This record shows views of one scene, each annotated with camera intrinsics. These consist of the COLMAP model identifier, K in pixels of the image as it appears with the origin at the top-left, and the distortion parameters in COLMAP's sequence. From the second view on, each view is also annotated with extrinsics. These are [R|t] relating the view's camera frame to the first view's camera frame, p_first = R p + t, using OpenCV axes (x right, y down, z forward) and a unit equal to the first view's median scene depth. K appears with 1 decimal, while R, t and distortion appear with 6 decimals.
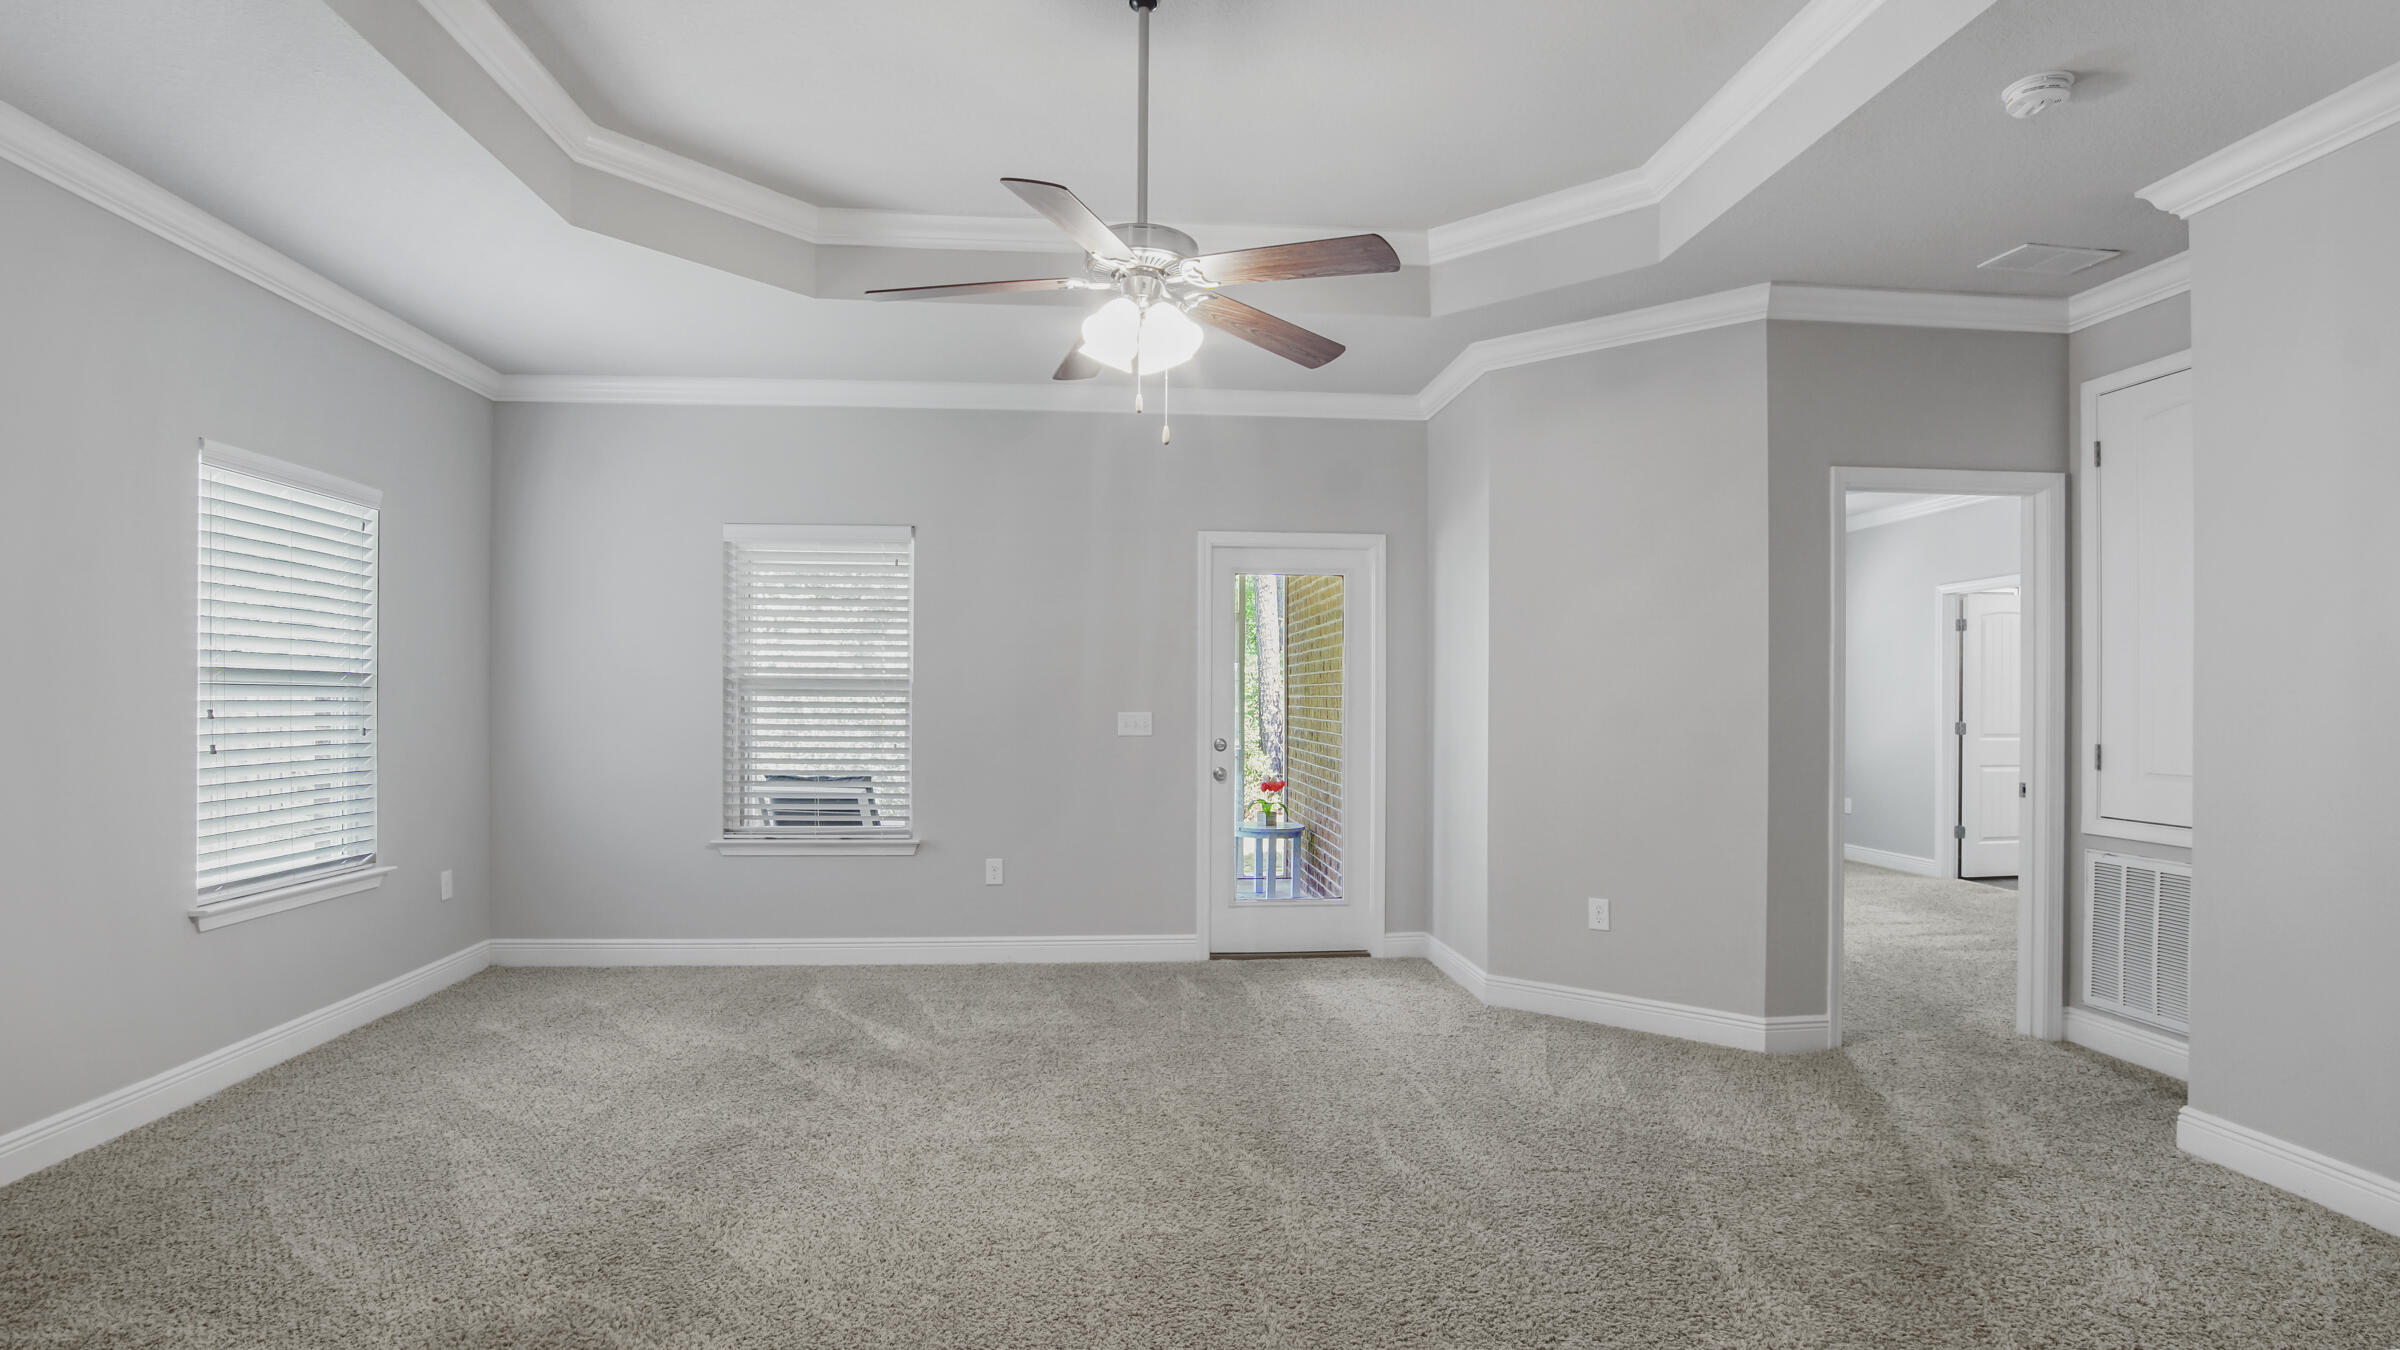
lens RADIAL K [[1096.9, 0, 1177.9], [0, 1096.9, 691.0], [0, 0, 1]] dist [-0.028044, 0.000108]
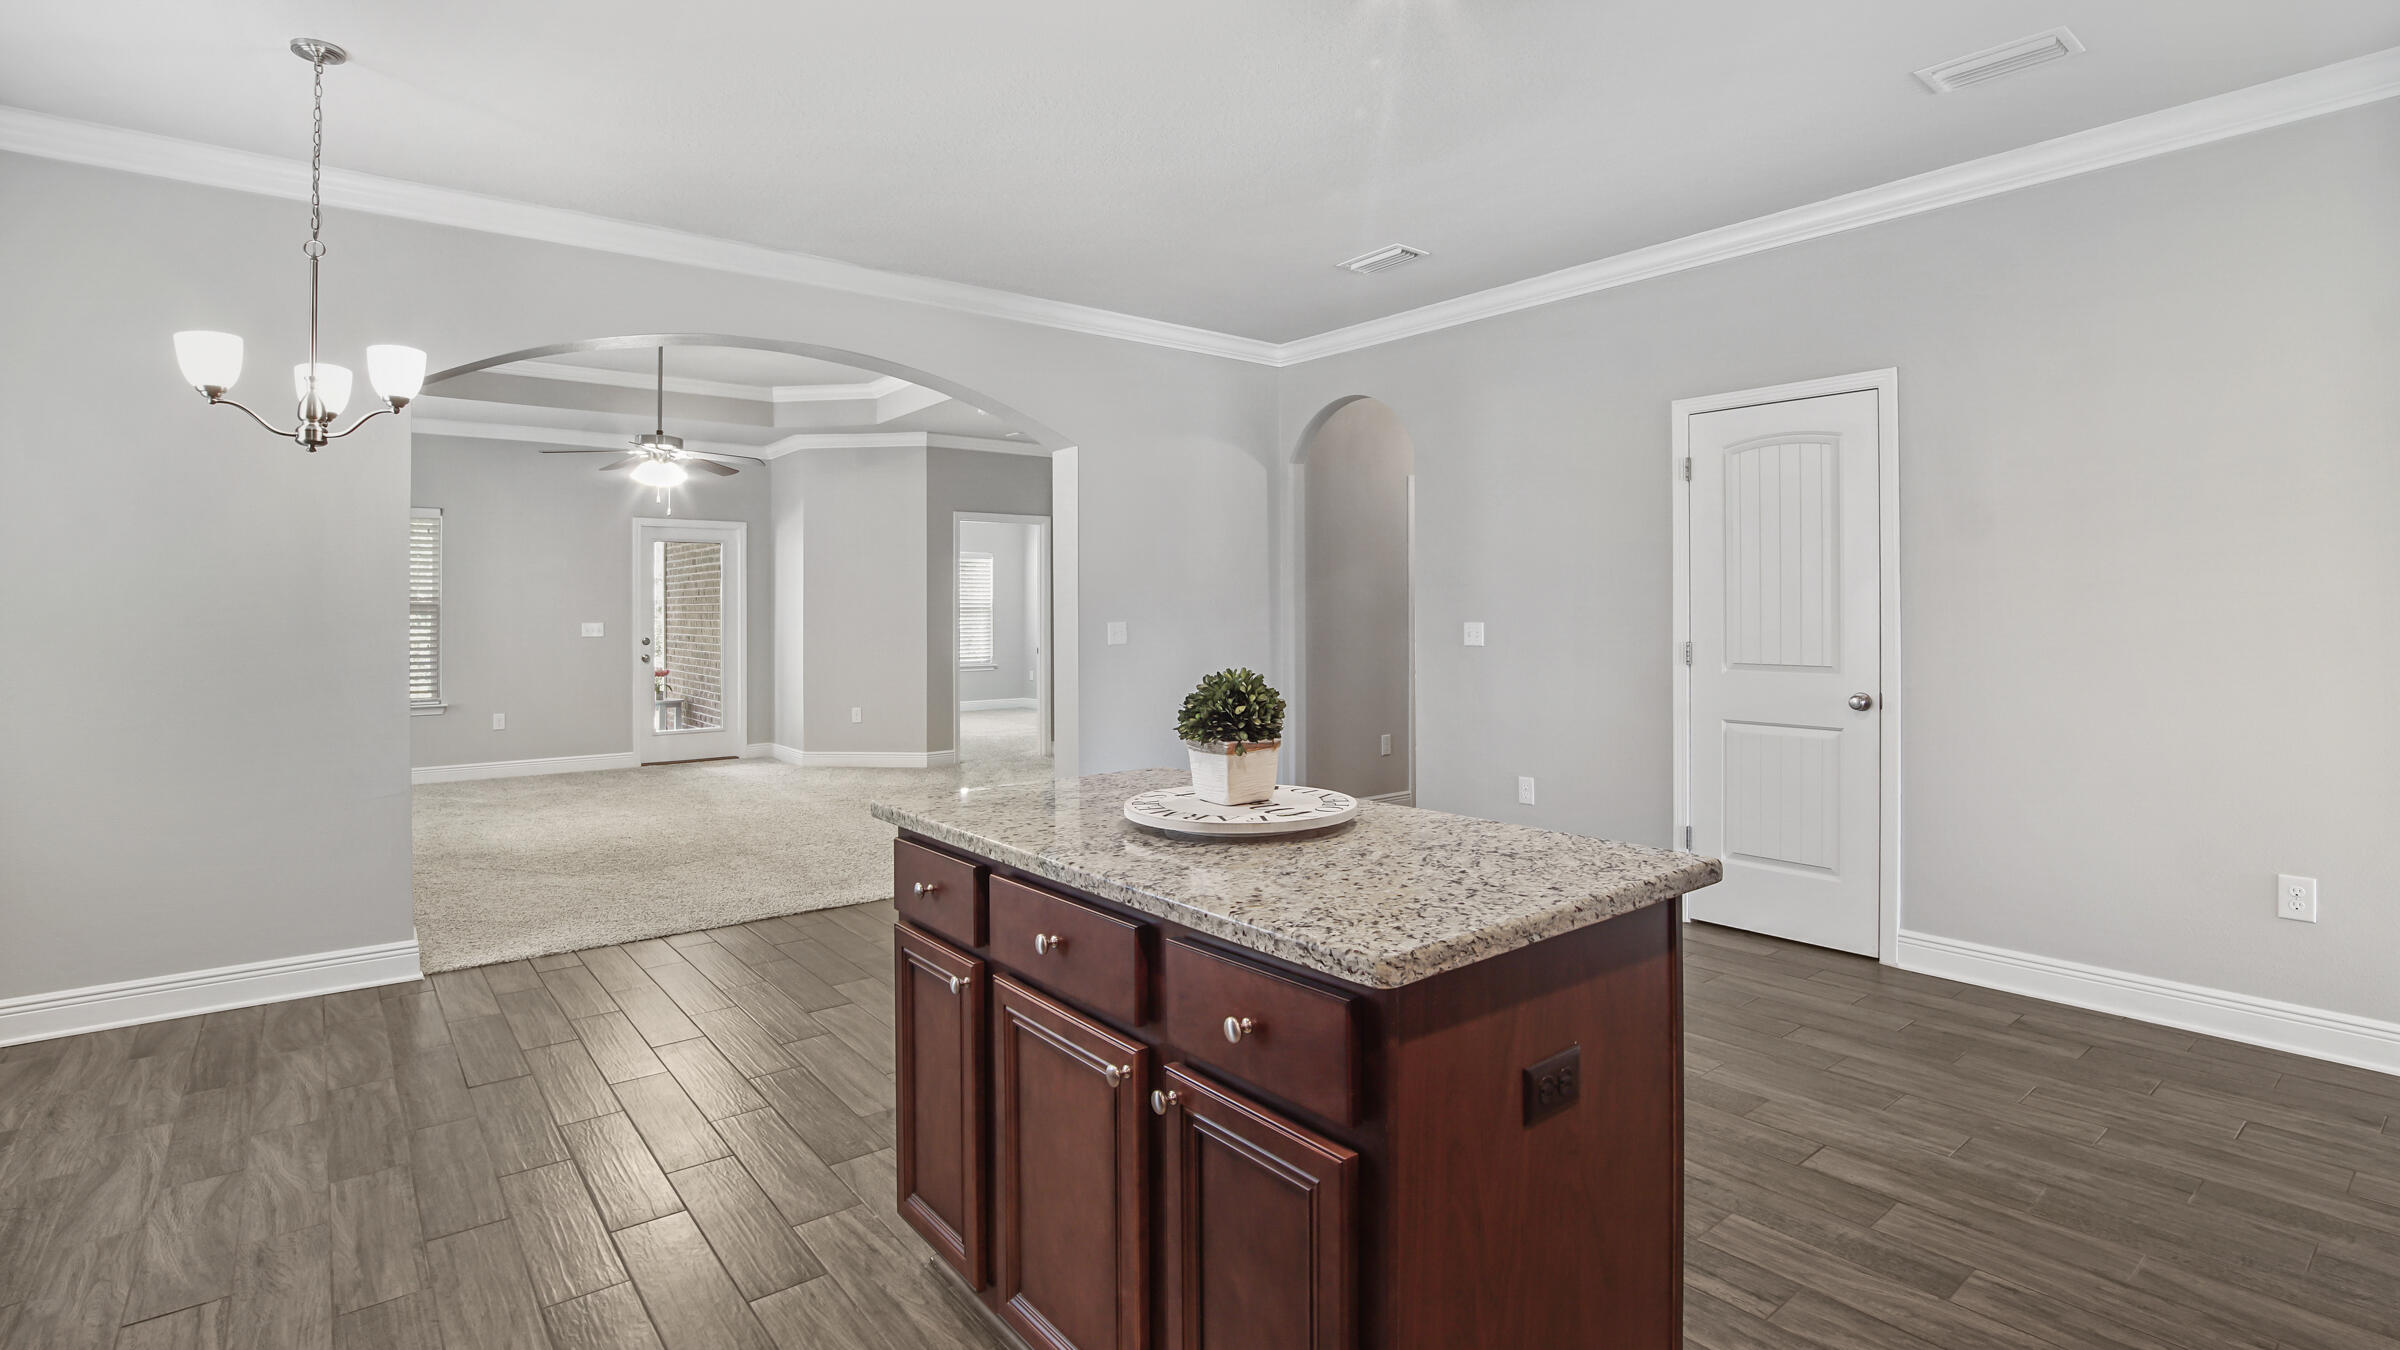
lens RADIAL K [[1127.3, 0, 1195.5], [0, 1127.3, 603.4], [0, 0, 1]] dist [-0.030151, -0.000008]
pose [[0.828401, -0.003092, 0.560128, -0.292759], [0.002710, 0.999995, 0.001512, -0.013732], [-0.560130, 0.000265, 0.828405, -1.185131]]
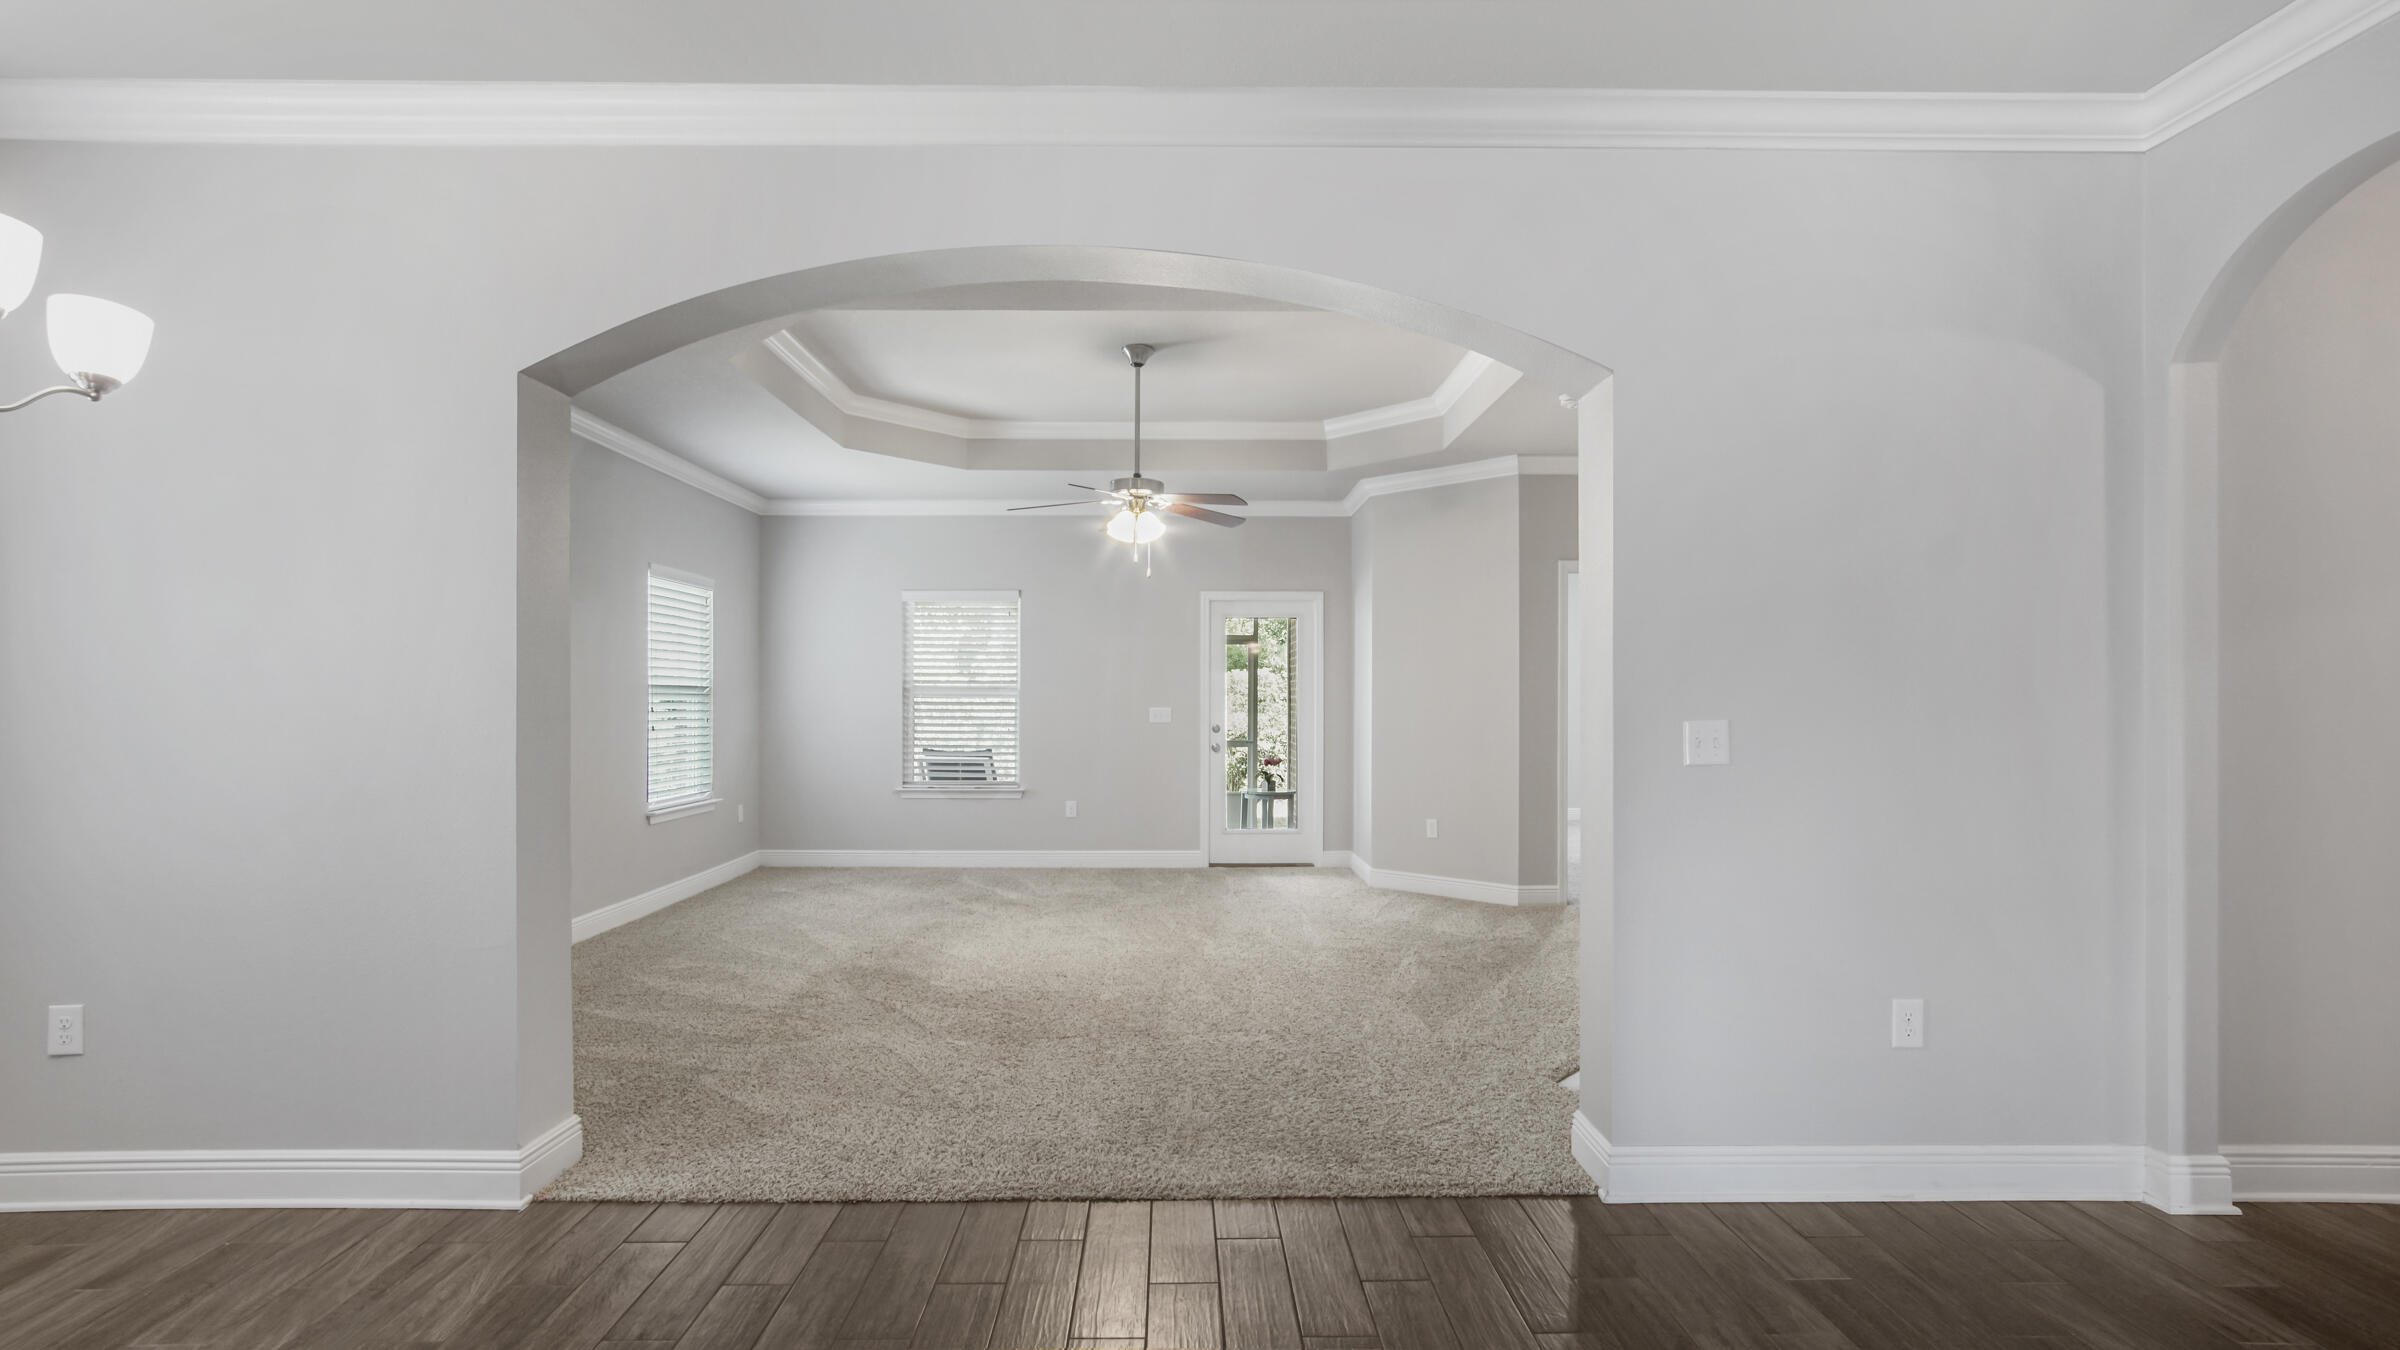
lens RADIAL K [[1088.9, 0, 1190.7], [0, 1088.9, 693.1], [0, 0, 1]] dist [-0.000069, 0.000116]
pose [[0.998292, -0.003025, -0.058348, 0.118770], [0.003273, 0.999986, 0.004156, -0.009486], [0.058334, -0.004340, 0.998288, -0.679046]]
